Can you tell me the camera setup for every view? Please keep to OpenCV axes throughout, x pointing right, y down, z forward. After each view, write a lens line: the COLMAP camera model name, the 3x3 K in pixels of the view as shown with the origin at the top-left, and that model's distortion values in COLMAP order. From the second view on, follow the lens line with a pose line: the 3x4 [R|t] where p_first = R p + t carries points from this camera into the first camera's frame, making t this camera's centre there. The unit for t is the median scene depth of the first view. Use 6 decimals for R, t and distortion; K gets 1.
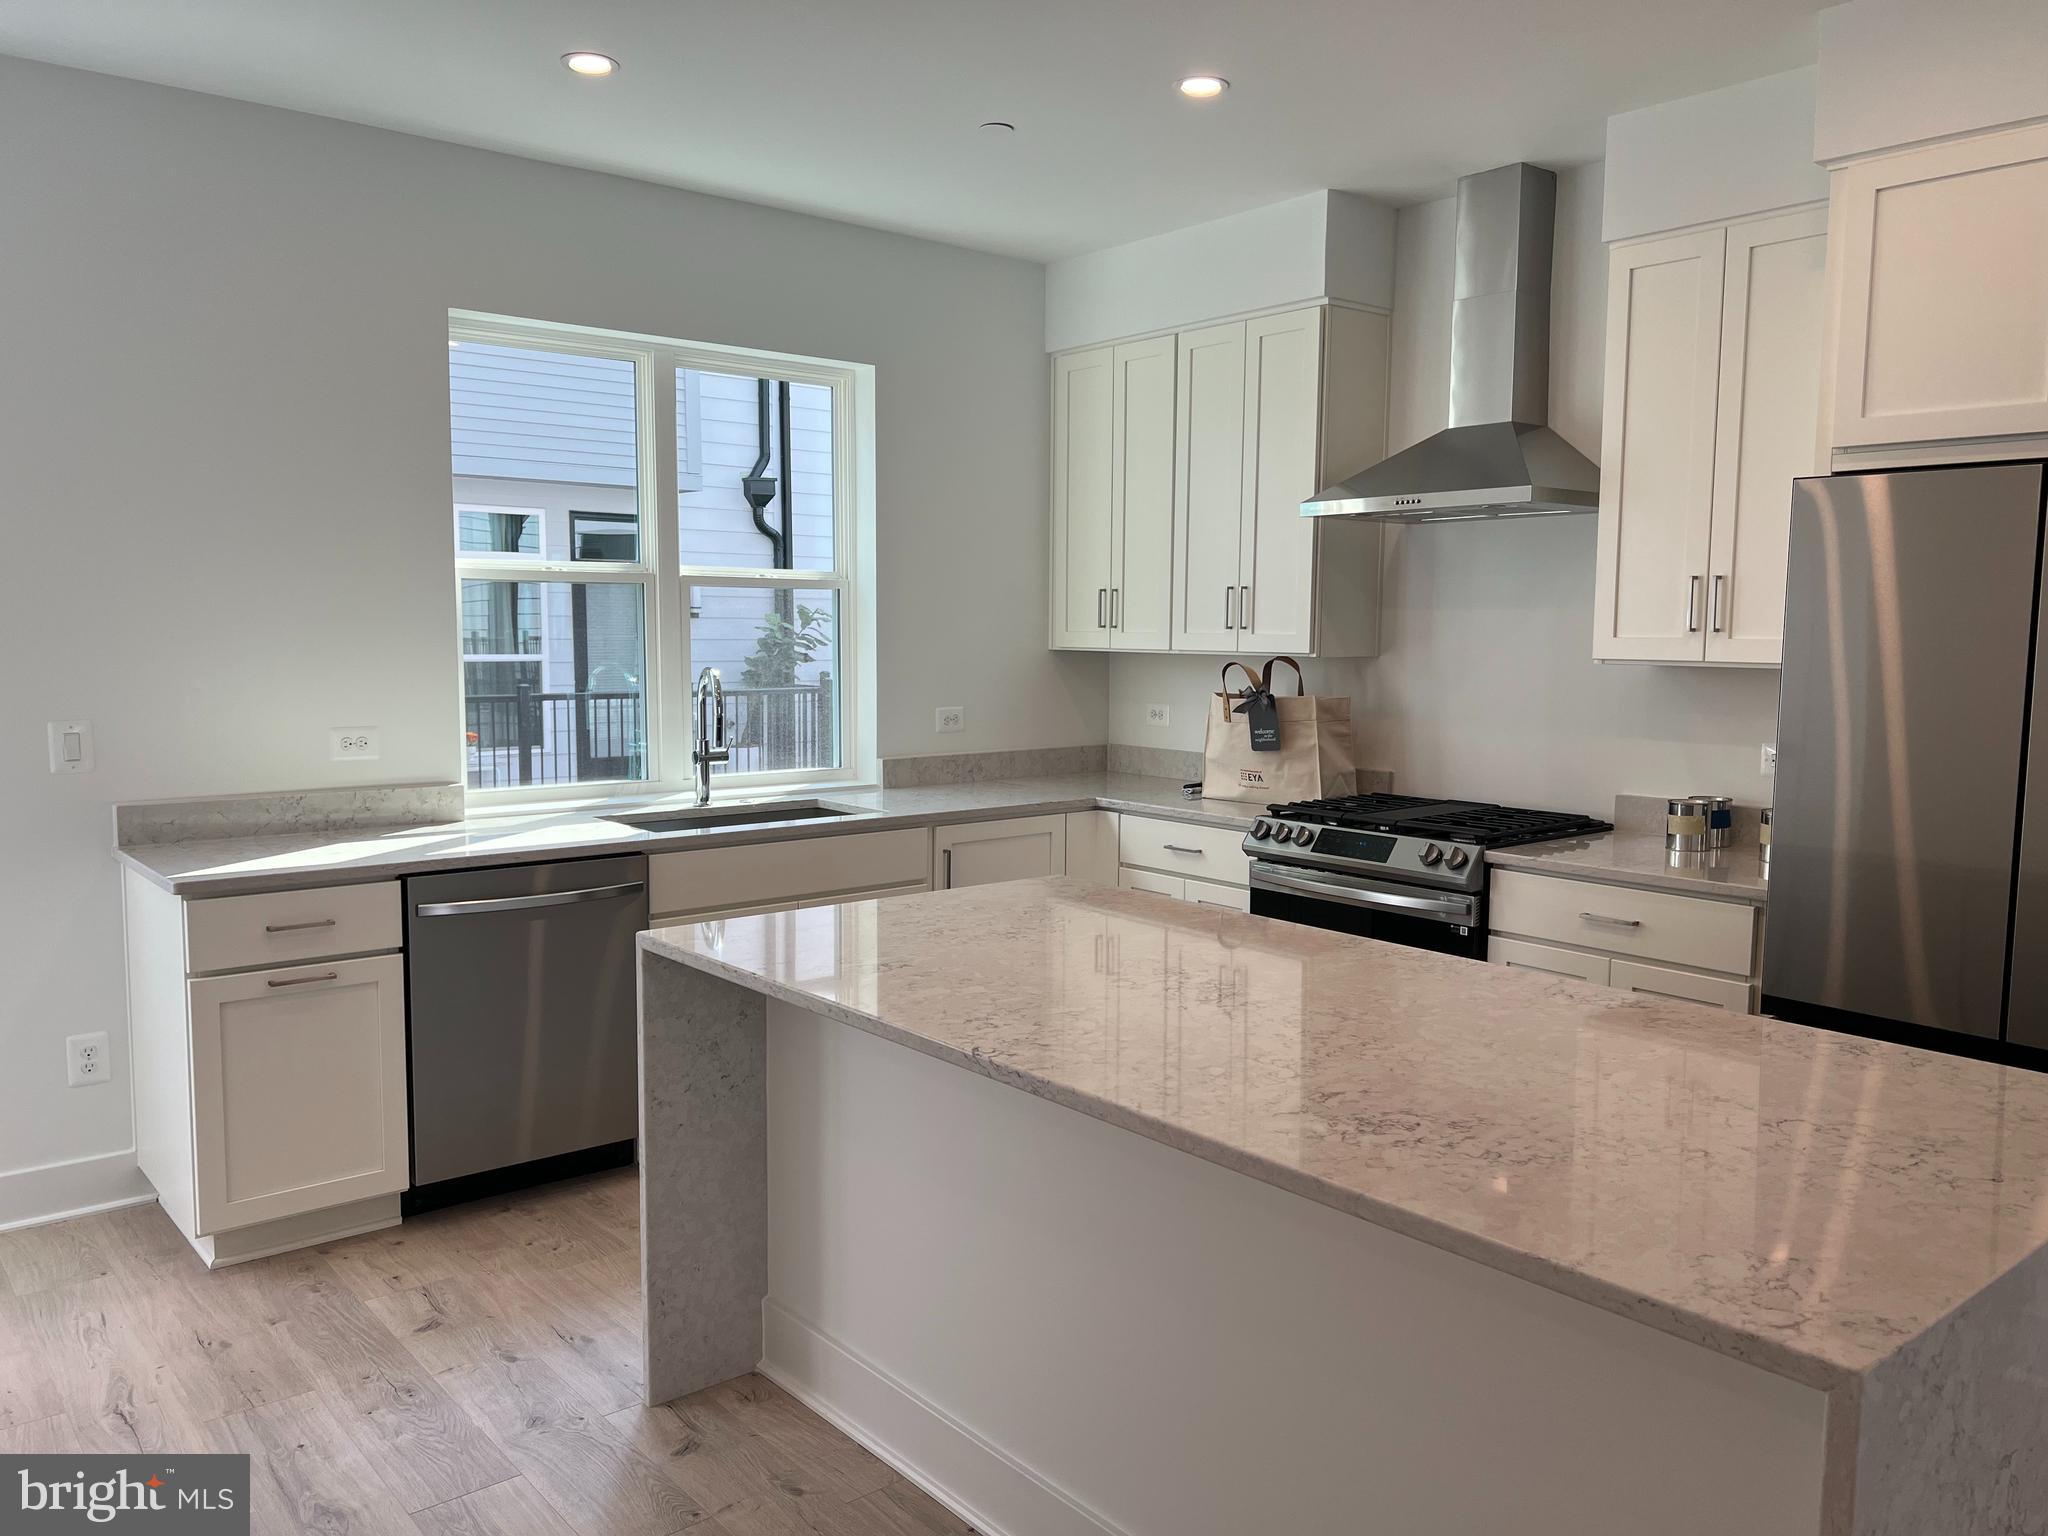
lens RADIAL K [[1545.2, 0, 1037.4], [0, 1545.2, 777.2], [0, 0, 1]] dist [0.066848, -0.088858]
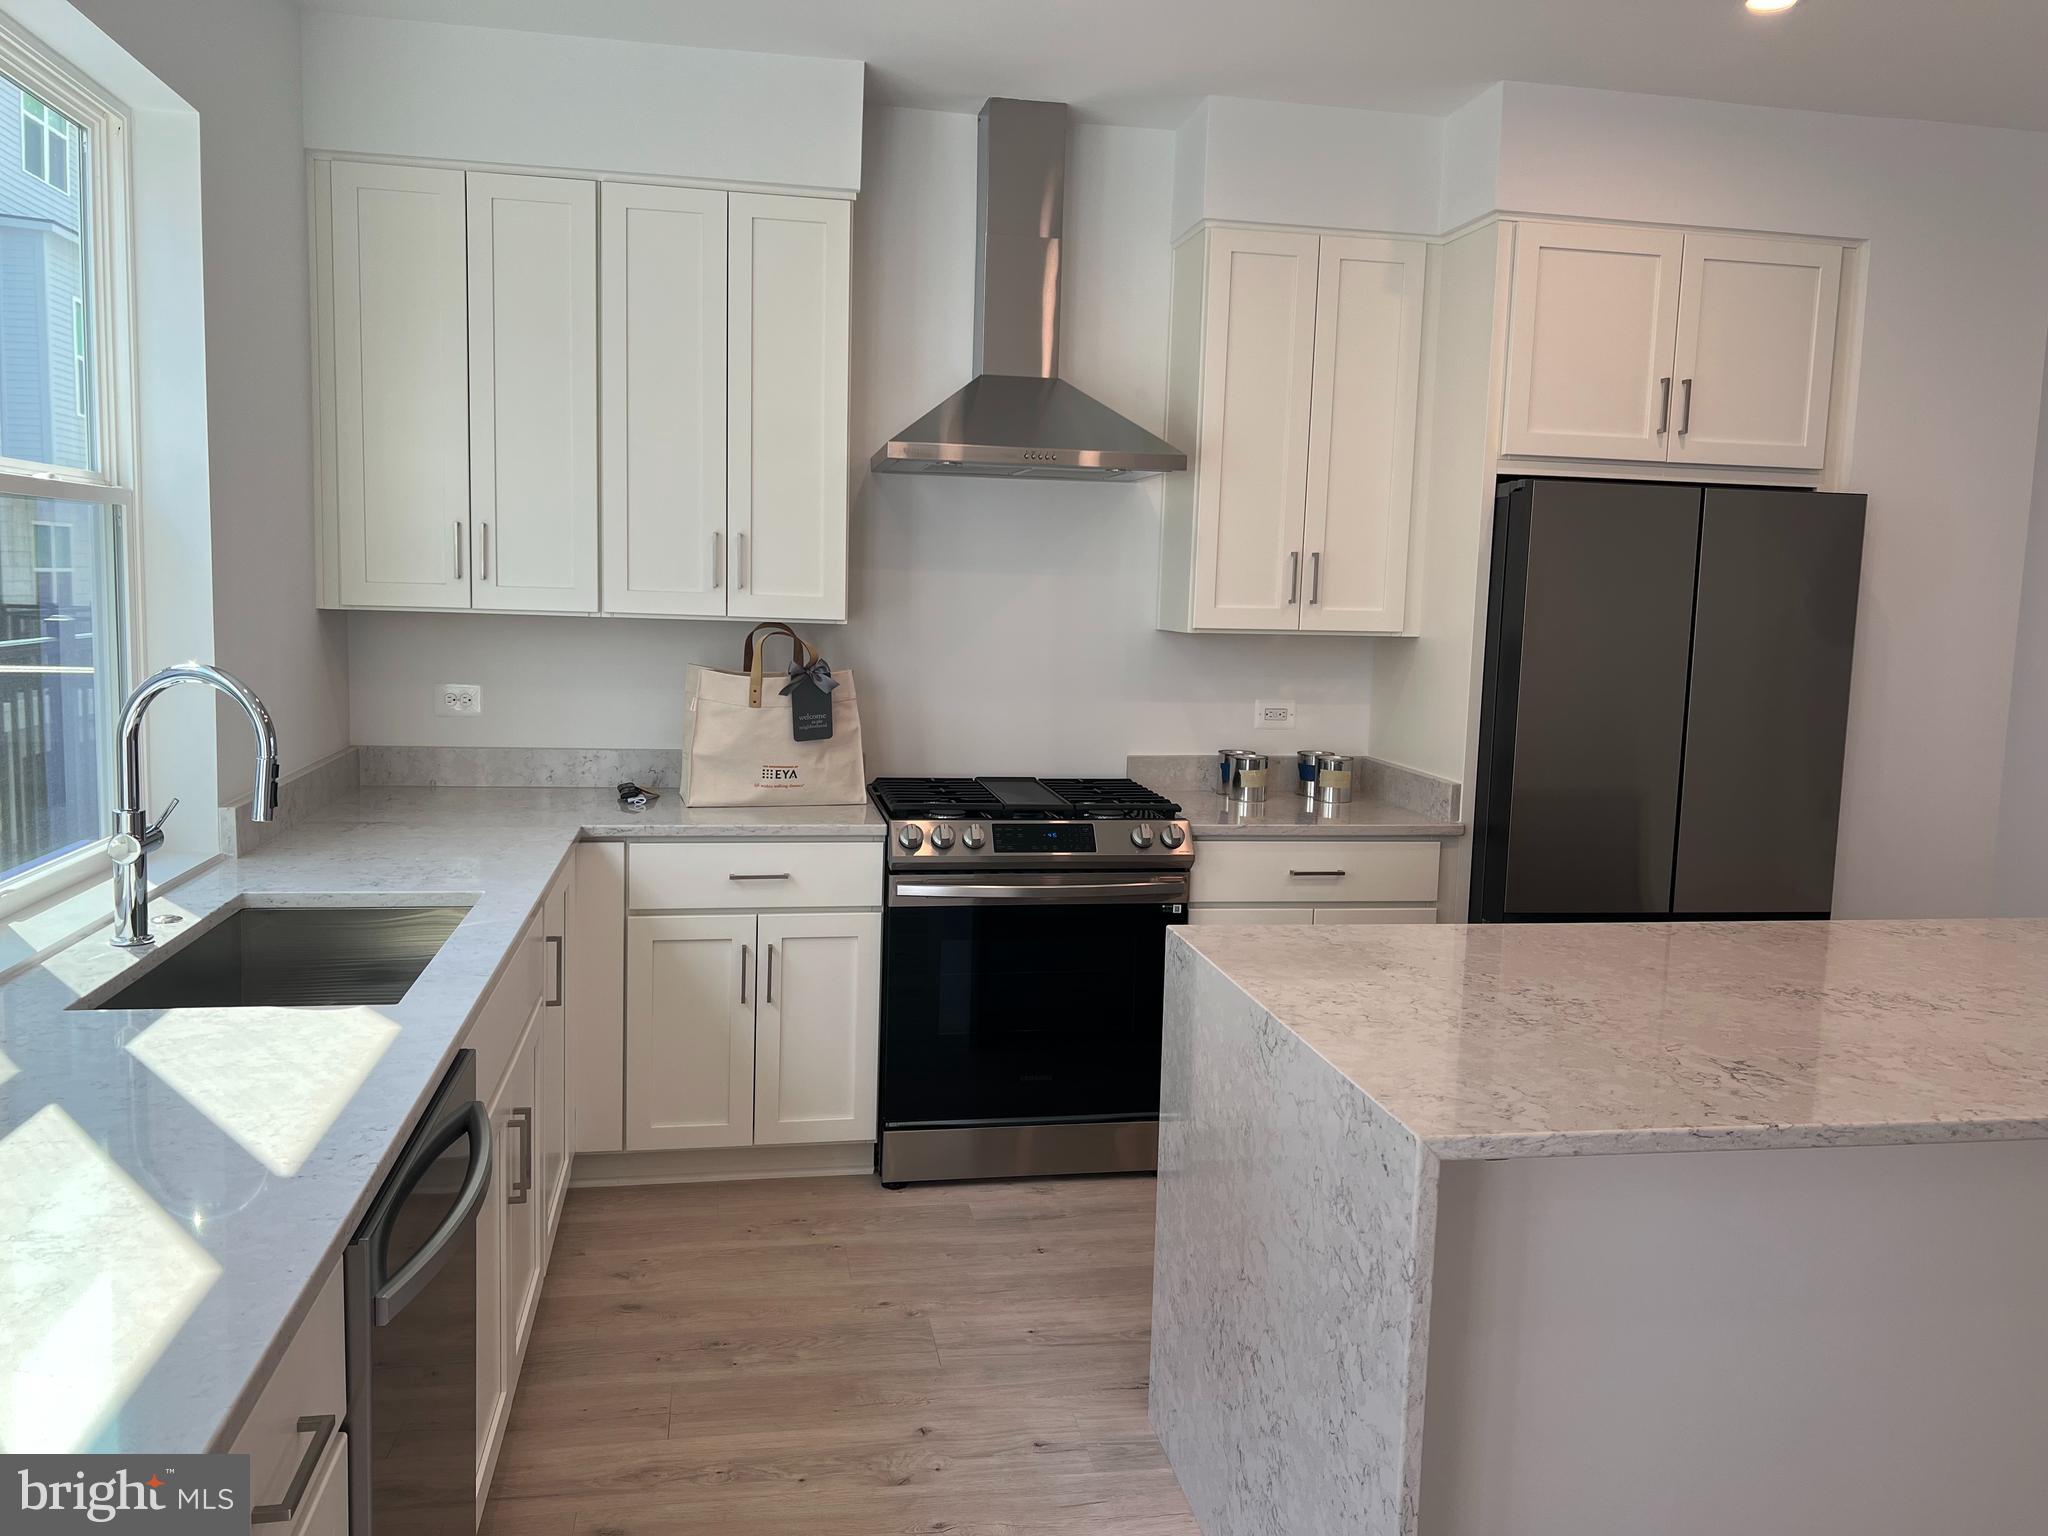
lens RADIAL K [[1545.2, 0, 1034.5], [0, 1545.2, 751.0], [0, 0, 1]] dist [0.066848, -0.088858]
pose [[0.489712, -0.086973, 0.867535, -0.542525], [0.062523, 0.995954, 0.064554, -0.061200], [-0.869639, 0.022628, 0.493169, 0.538675]]
